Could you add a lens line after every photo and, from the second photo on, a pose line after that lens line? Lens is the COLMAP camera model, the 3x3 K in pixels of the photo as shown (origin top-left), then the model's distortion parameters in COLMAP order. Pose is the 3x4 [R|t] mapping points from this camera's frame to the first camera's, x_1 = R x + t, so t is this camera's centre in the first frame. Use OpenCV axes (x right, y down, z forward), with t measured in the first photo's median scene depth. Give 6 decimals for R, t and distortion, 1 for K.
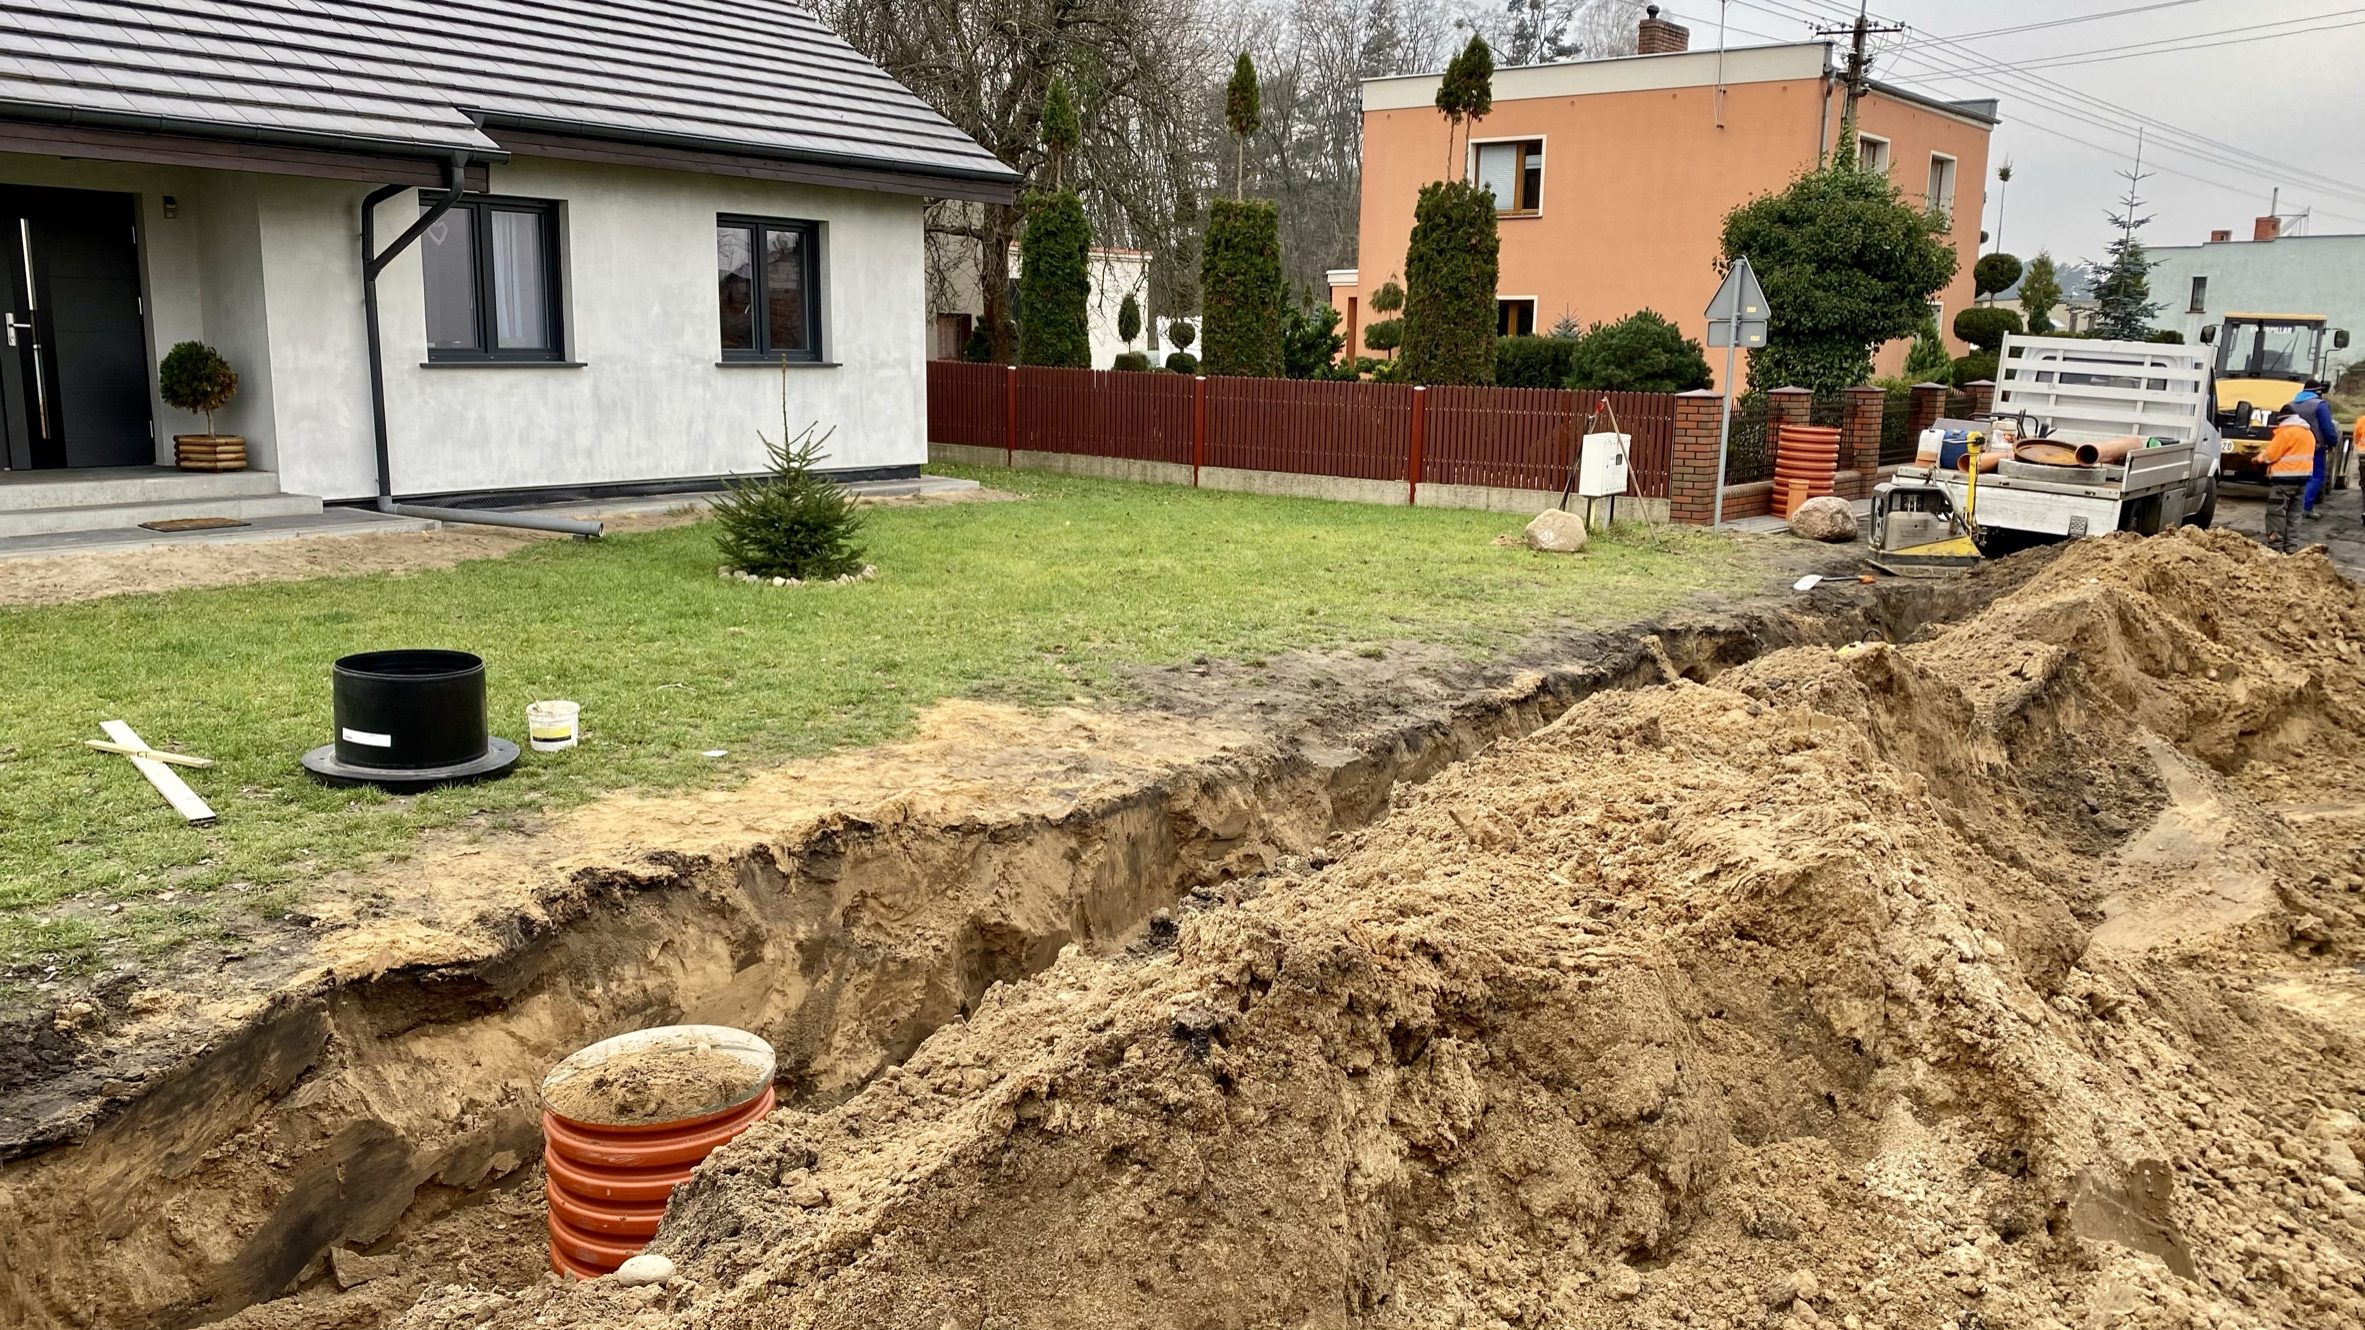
lens RADIAL K [[1802.9, 0, 1181.5], [0, 1802.9, 692.4], [0, 0, 1]] dist [0.069895, -0.091975]
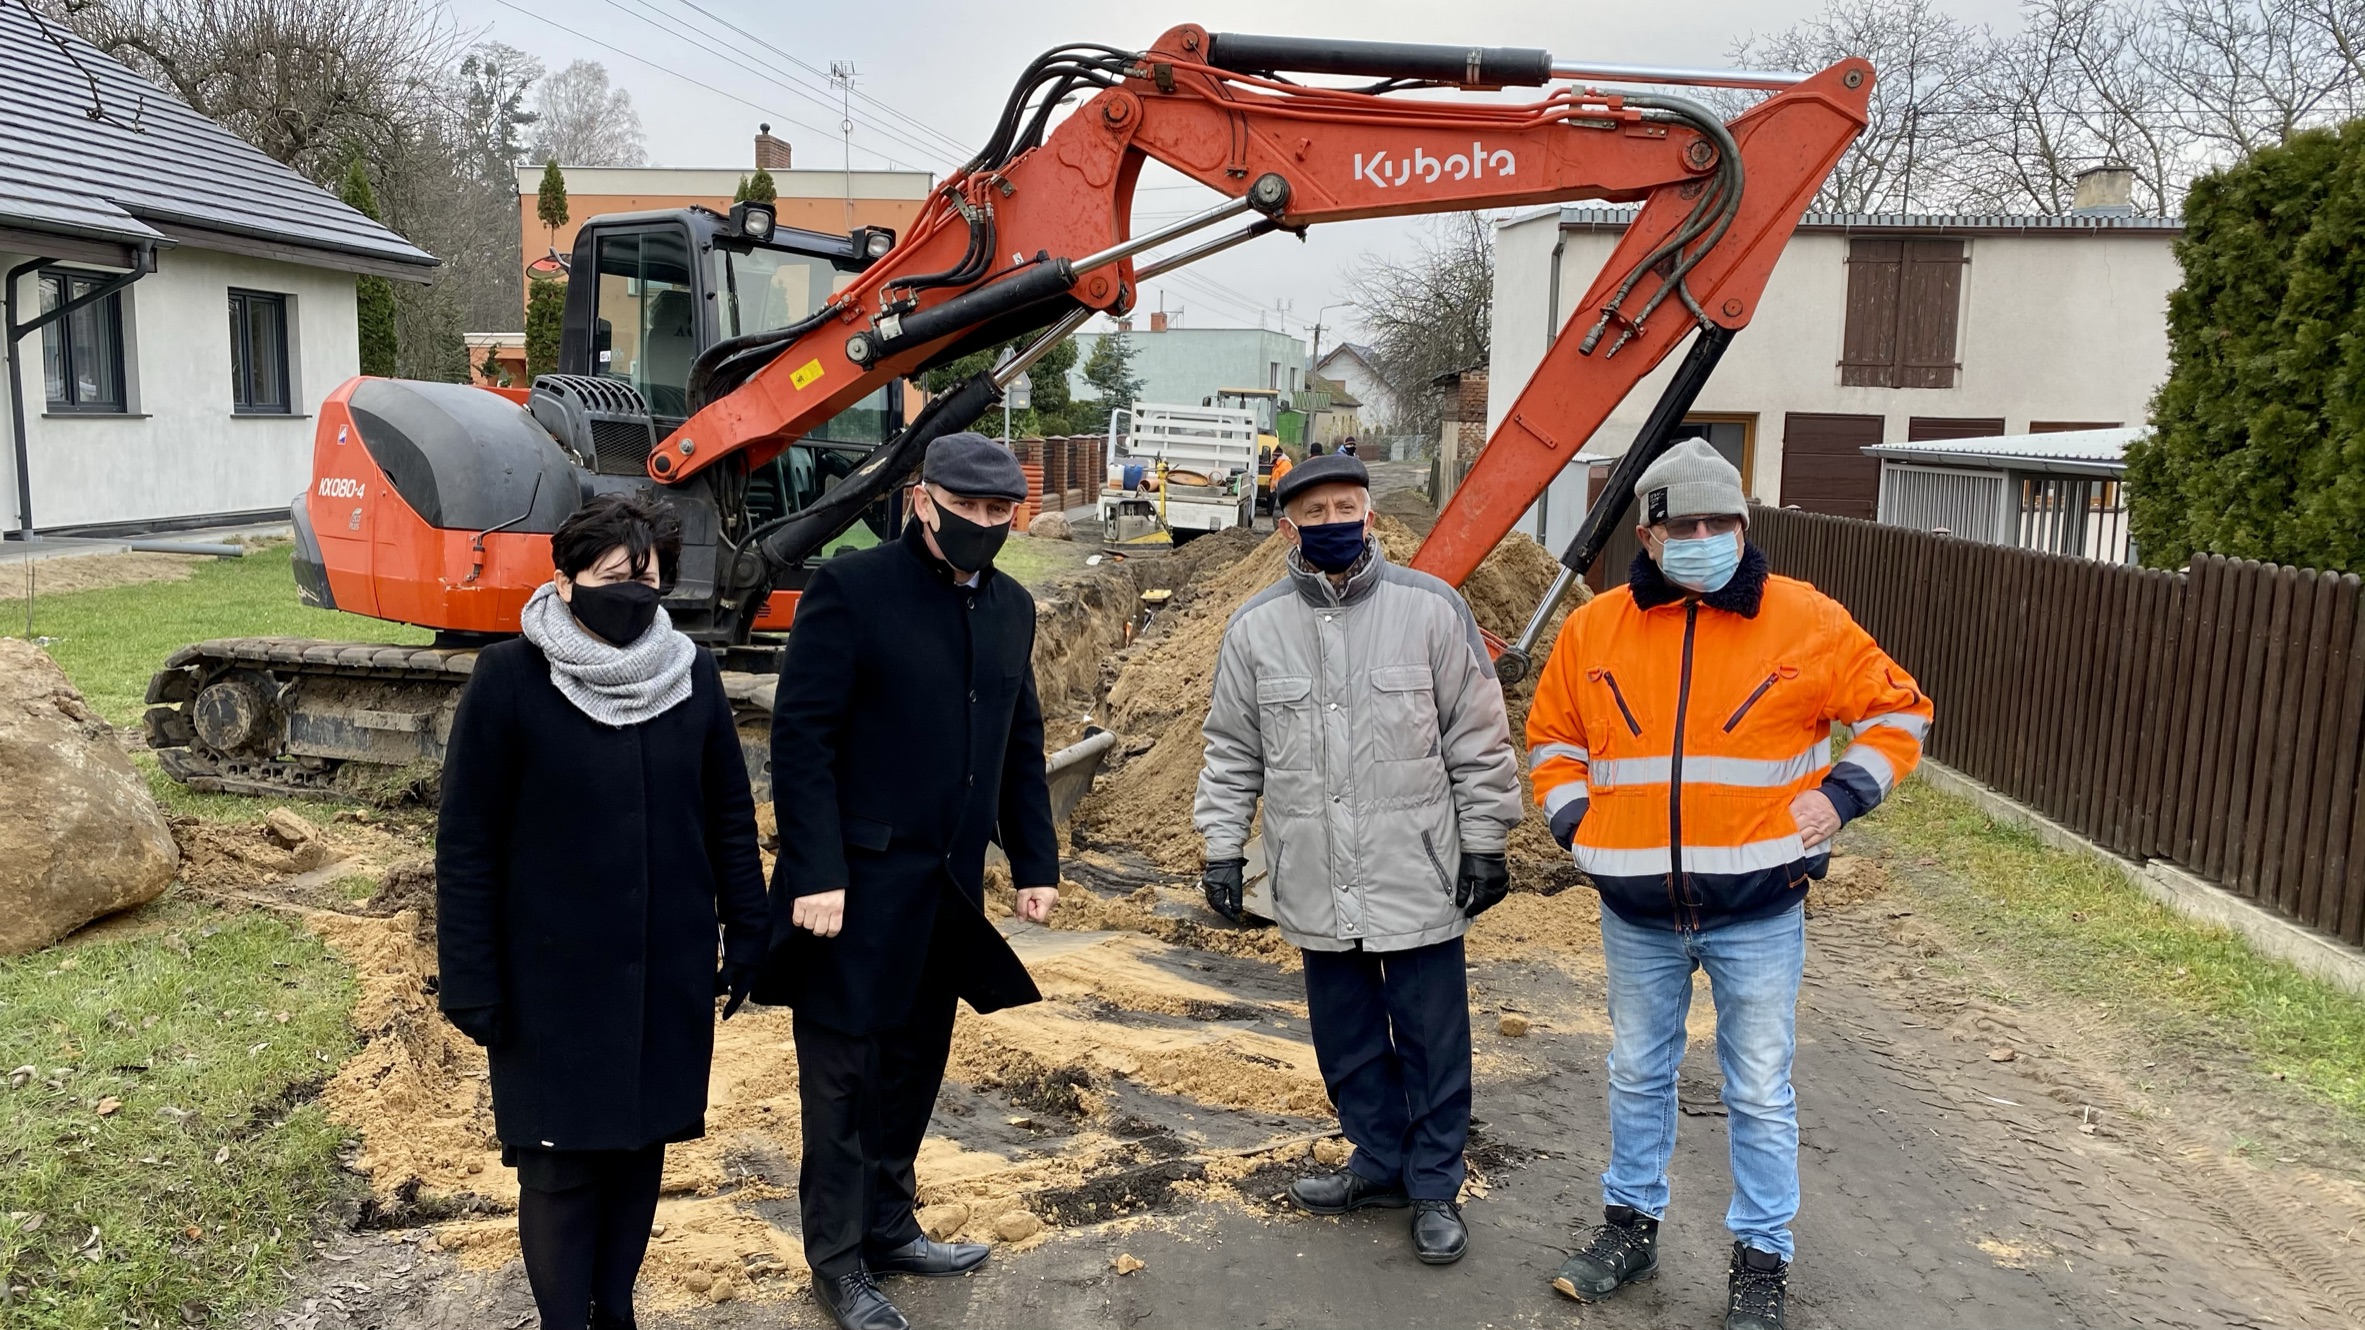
lens RADIAL K [[1802.9, 0, 1181.5], [0, 1802.9, 692.4], [0, 0, 1]] dist [0.069895, -0.091975]
pose [[0.842726, -0.080049, 0.532358, -0.374200], [0.098007, 0.995171, -0.005505, 0.059713], [-0.529346, 0.056814, 0.846501, -0.292016]]
